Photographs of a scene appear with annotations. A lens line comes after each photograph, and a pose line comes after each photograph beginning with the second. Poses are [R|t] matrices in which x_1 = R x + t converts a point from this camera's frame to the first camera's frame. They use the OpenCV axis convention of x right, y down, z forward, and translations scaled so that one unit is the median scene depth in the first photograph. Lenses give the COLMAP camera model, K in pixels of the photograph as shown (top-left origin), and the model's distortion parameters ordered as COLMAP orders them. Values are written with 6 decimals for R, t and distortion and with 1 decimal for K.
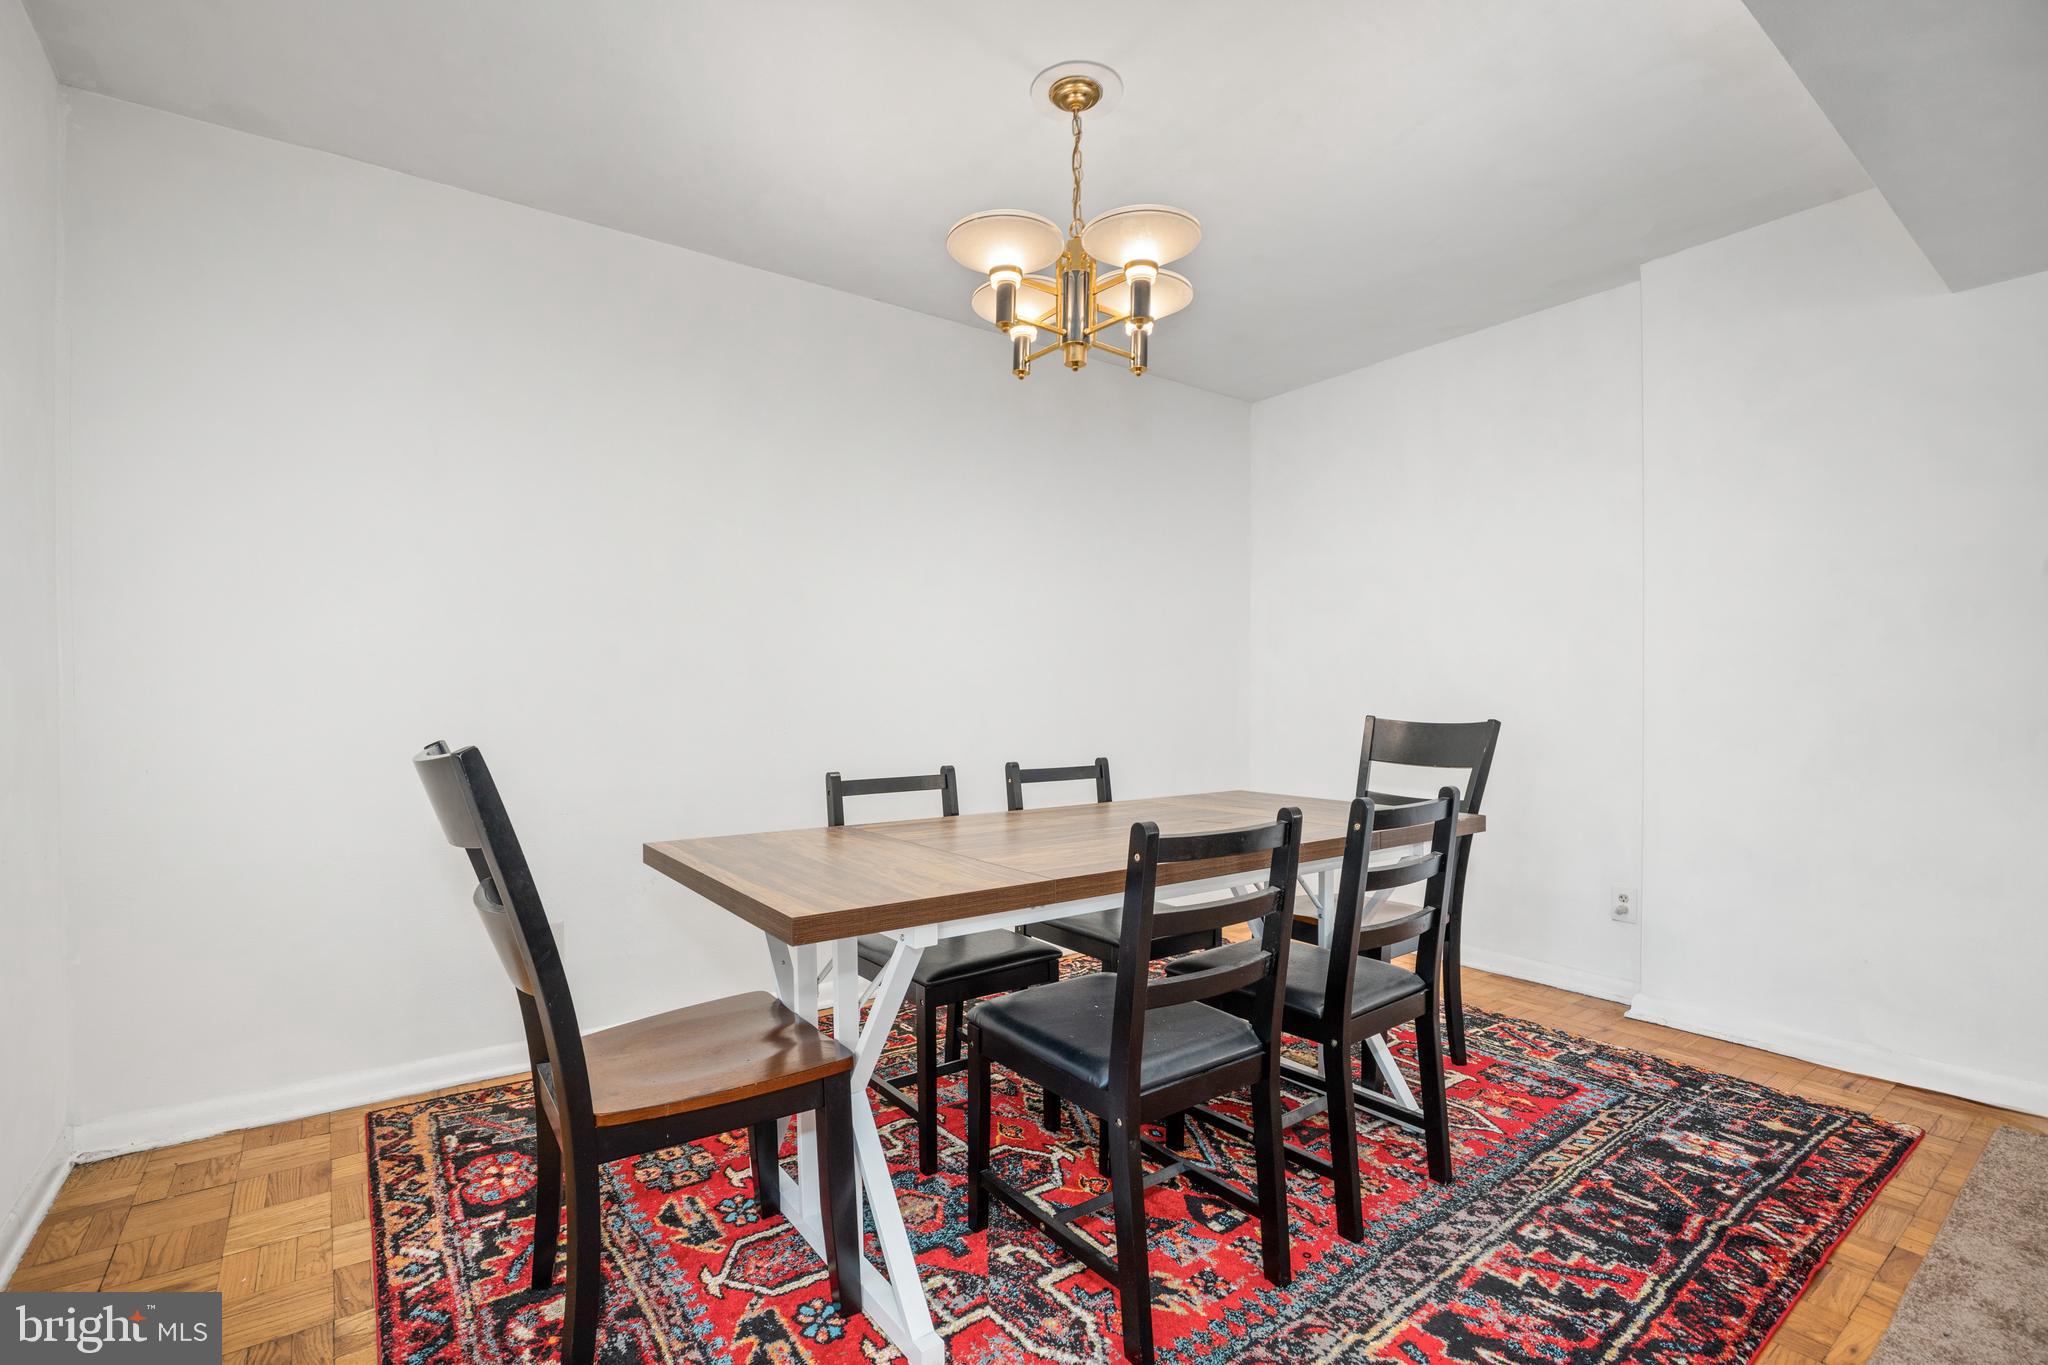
lens RADIAL K [[937.0, 0, 1030.6], [0, 937.0, 699.3], [0, 0, 1]] dist [-0.001034, -0.000092]
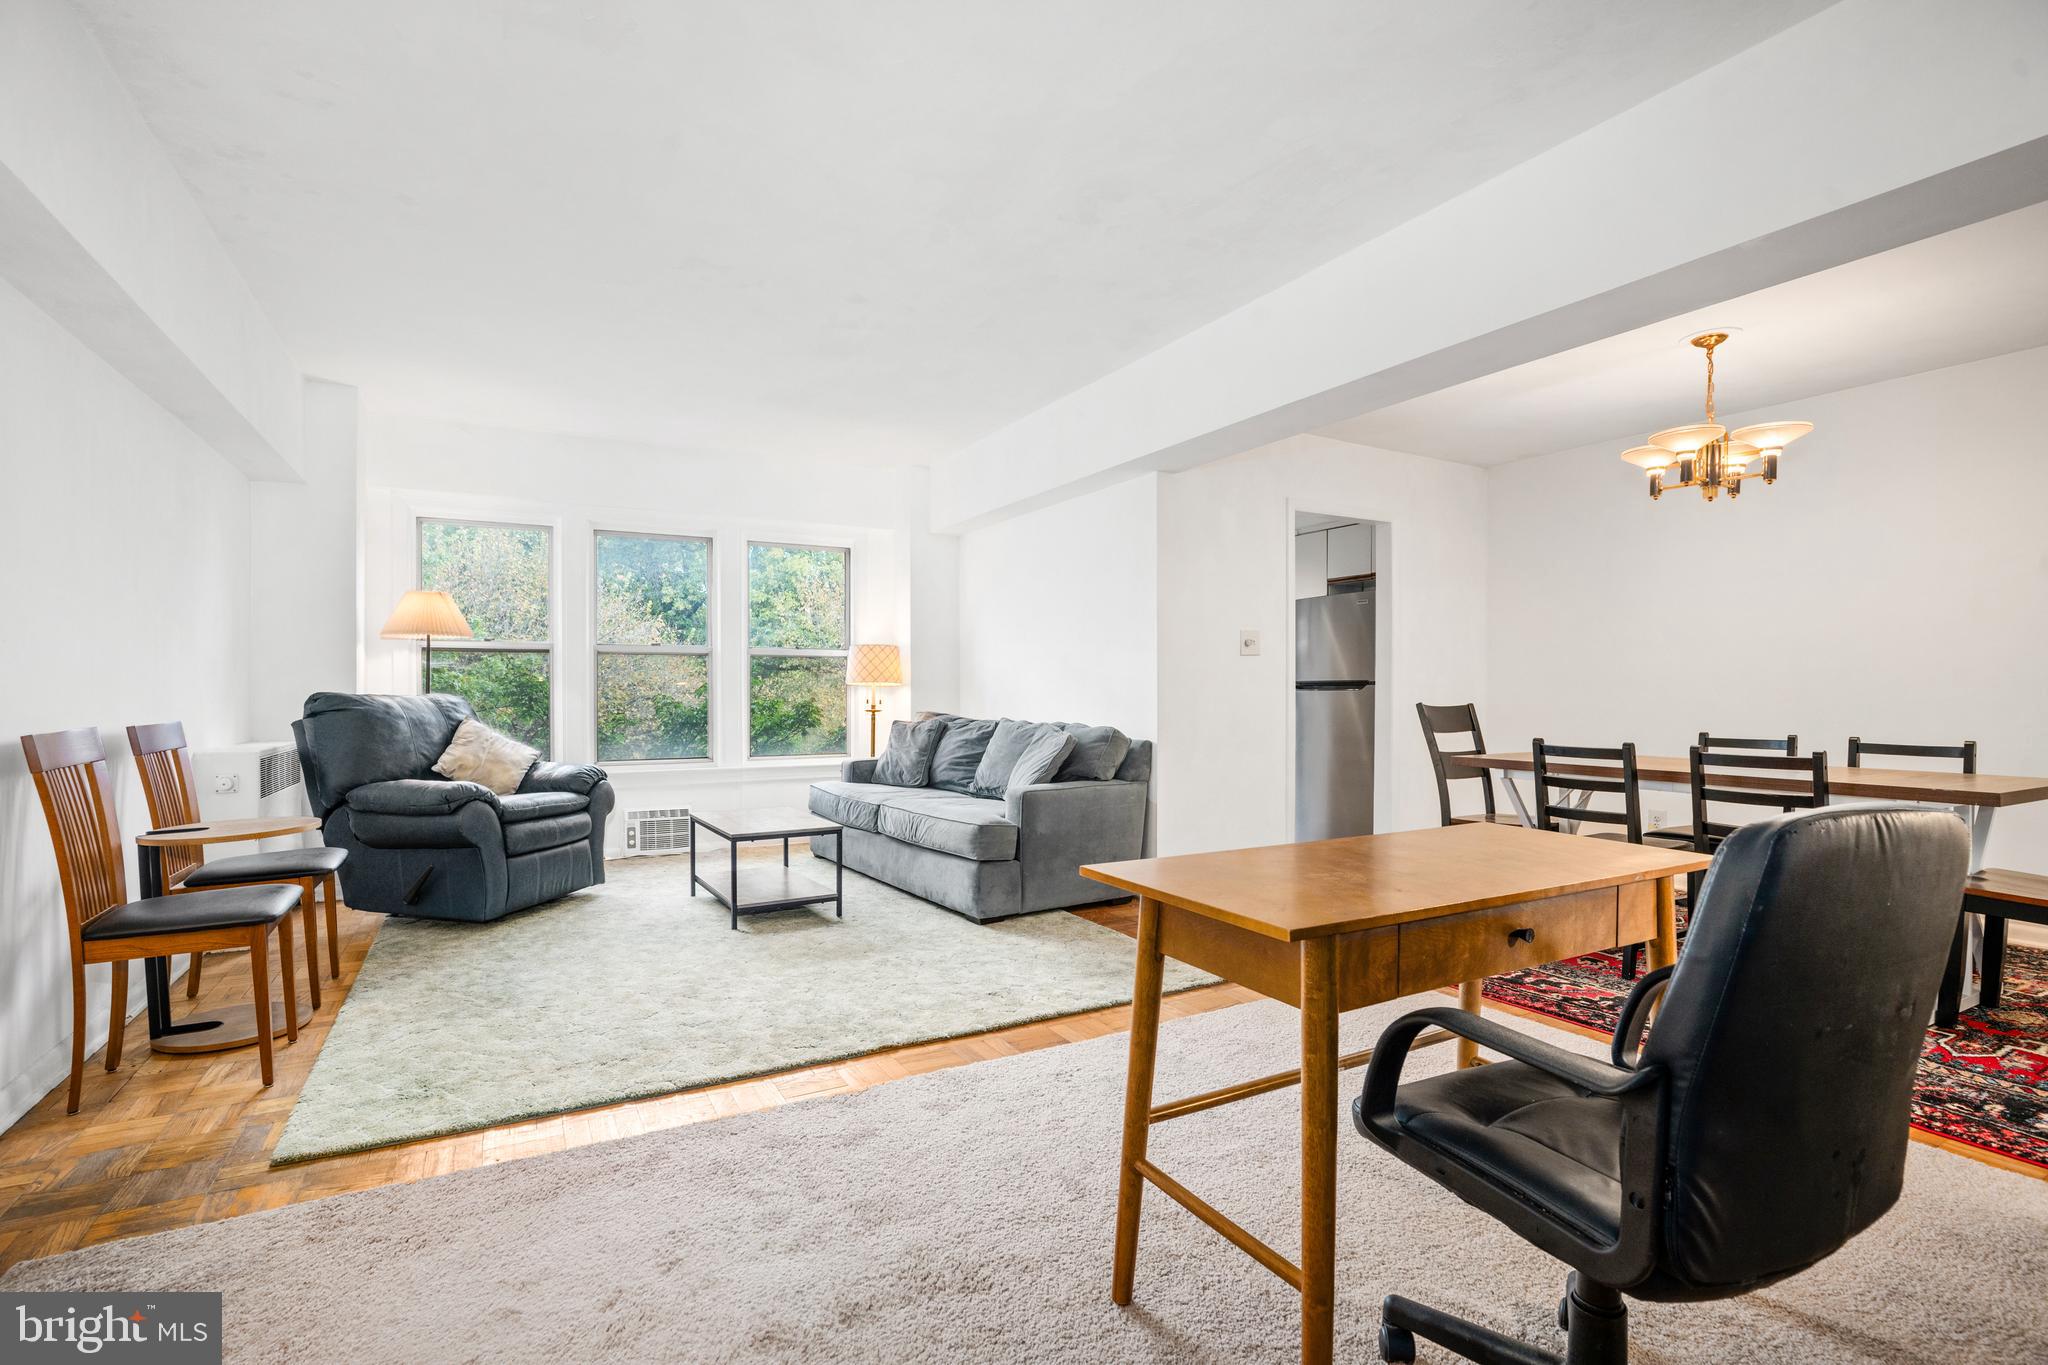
lens RADIAL K [[968.7, 0, 1024.0], [0, 968.7, 682.5], [0, 0, 1]] dist [-0.000596, -0.000117]
pose [[-0.139903, 0.004233, -0.990156, 1.942901], [-0.001629, 0.999989, 0.004505, -0.017178], [0.990164, 0.002243, -0.139895, -0.003375]]
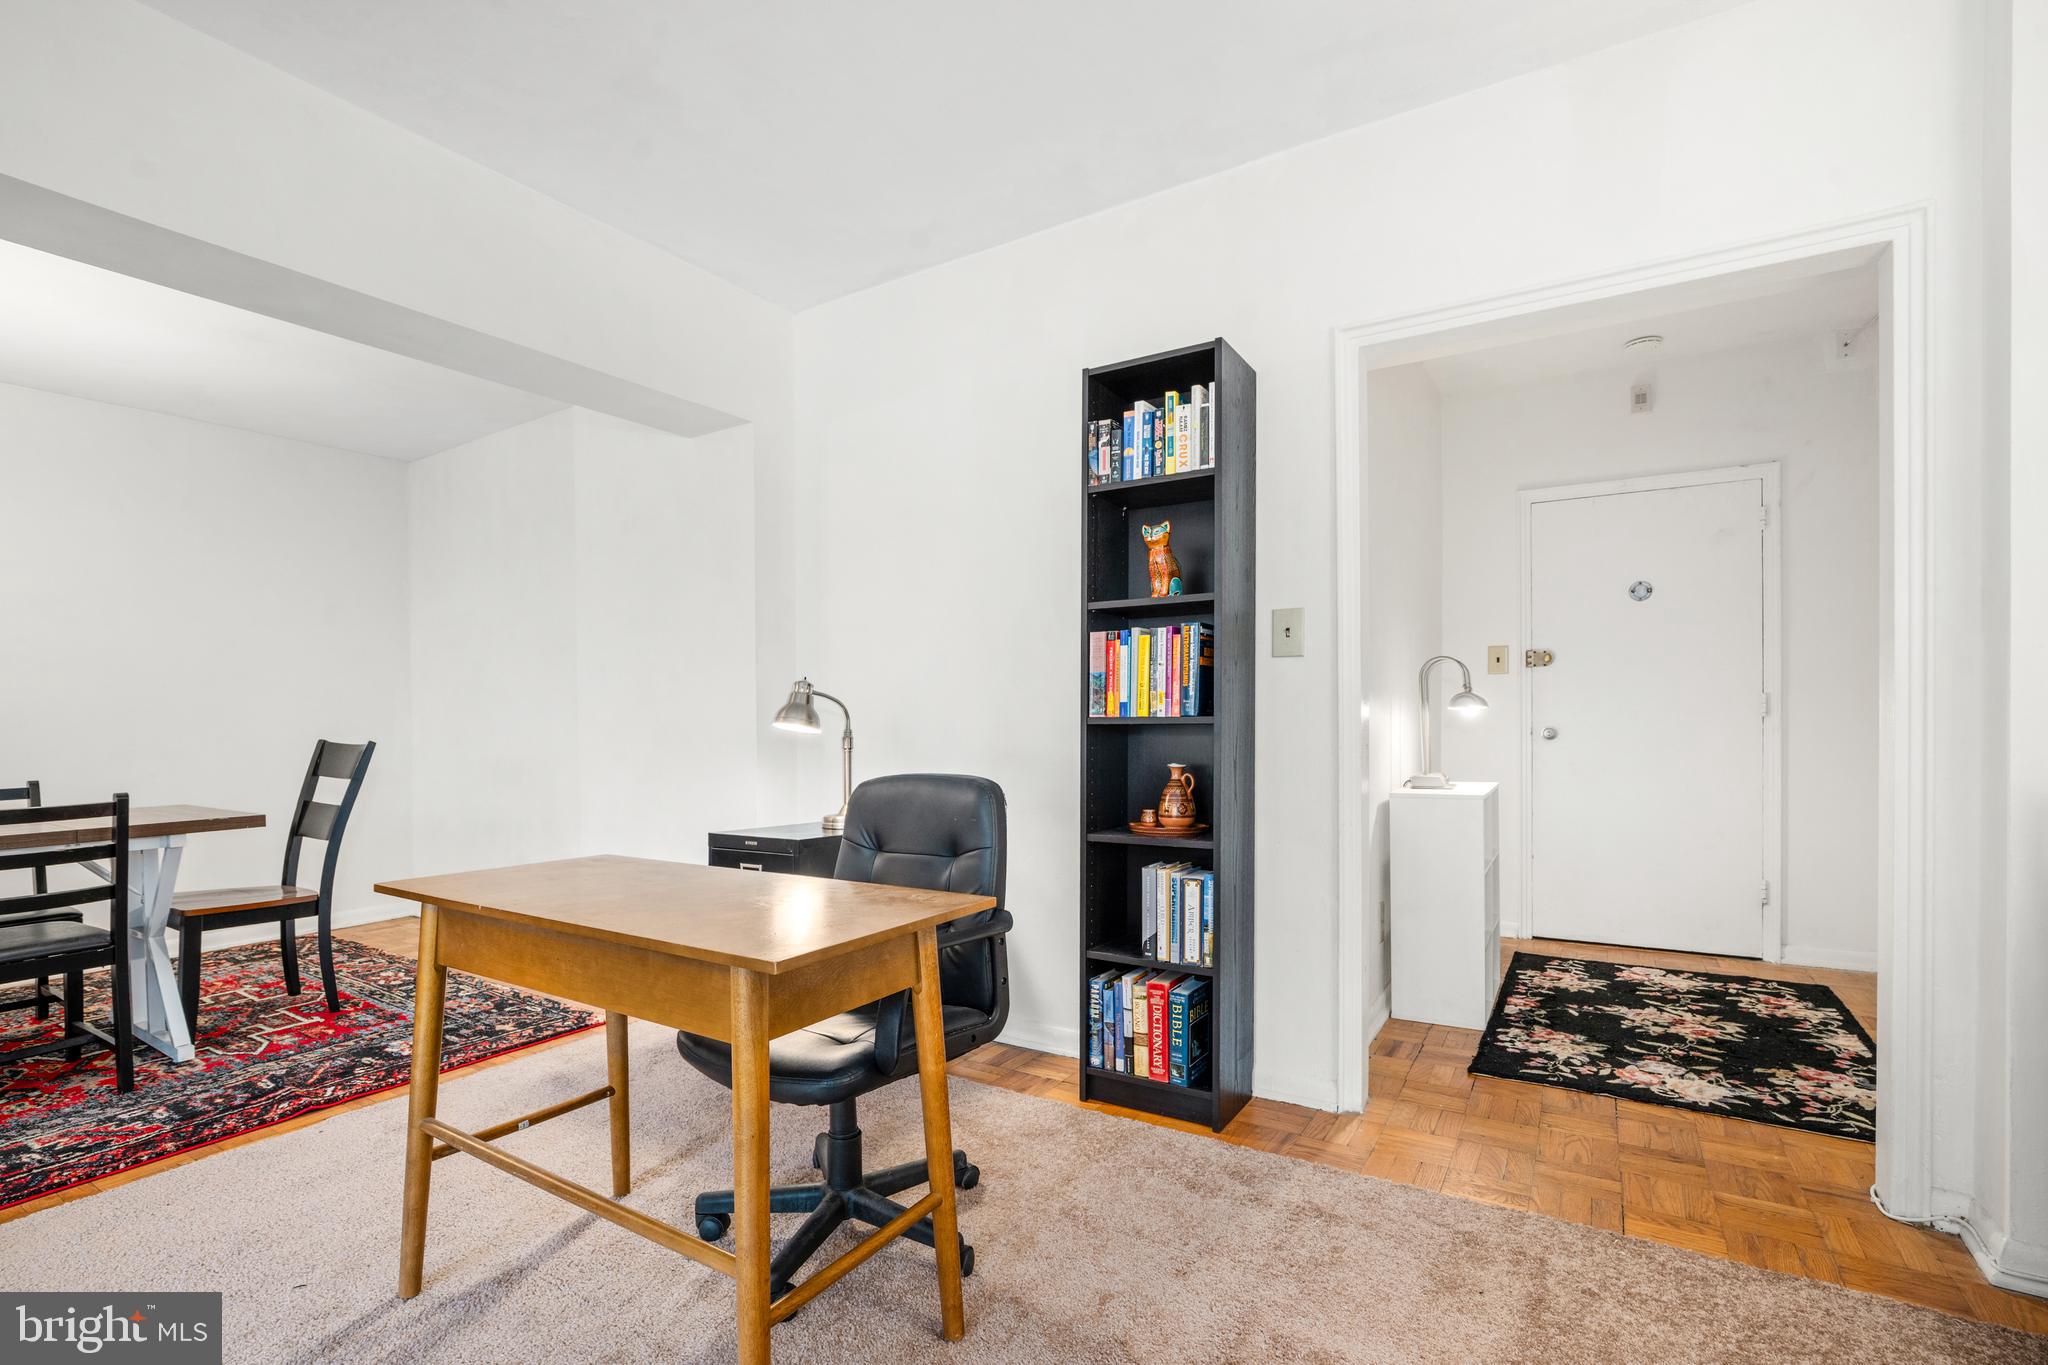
lens RADIAL K [[915.4, 0, 977.9], [0, 915.4, 686.2], [0, 0, 1]] dist [0.000472, 0.000381]
pose [[0.948245, 0.005646, 0.317491, 1.087405], [0.007913, 0.999111, -0.041402, 0.002606], [-0.317442, 0.041771, 0.947357, -0.594918]]
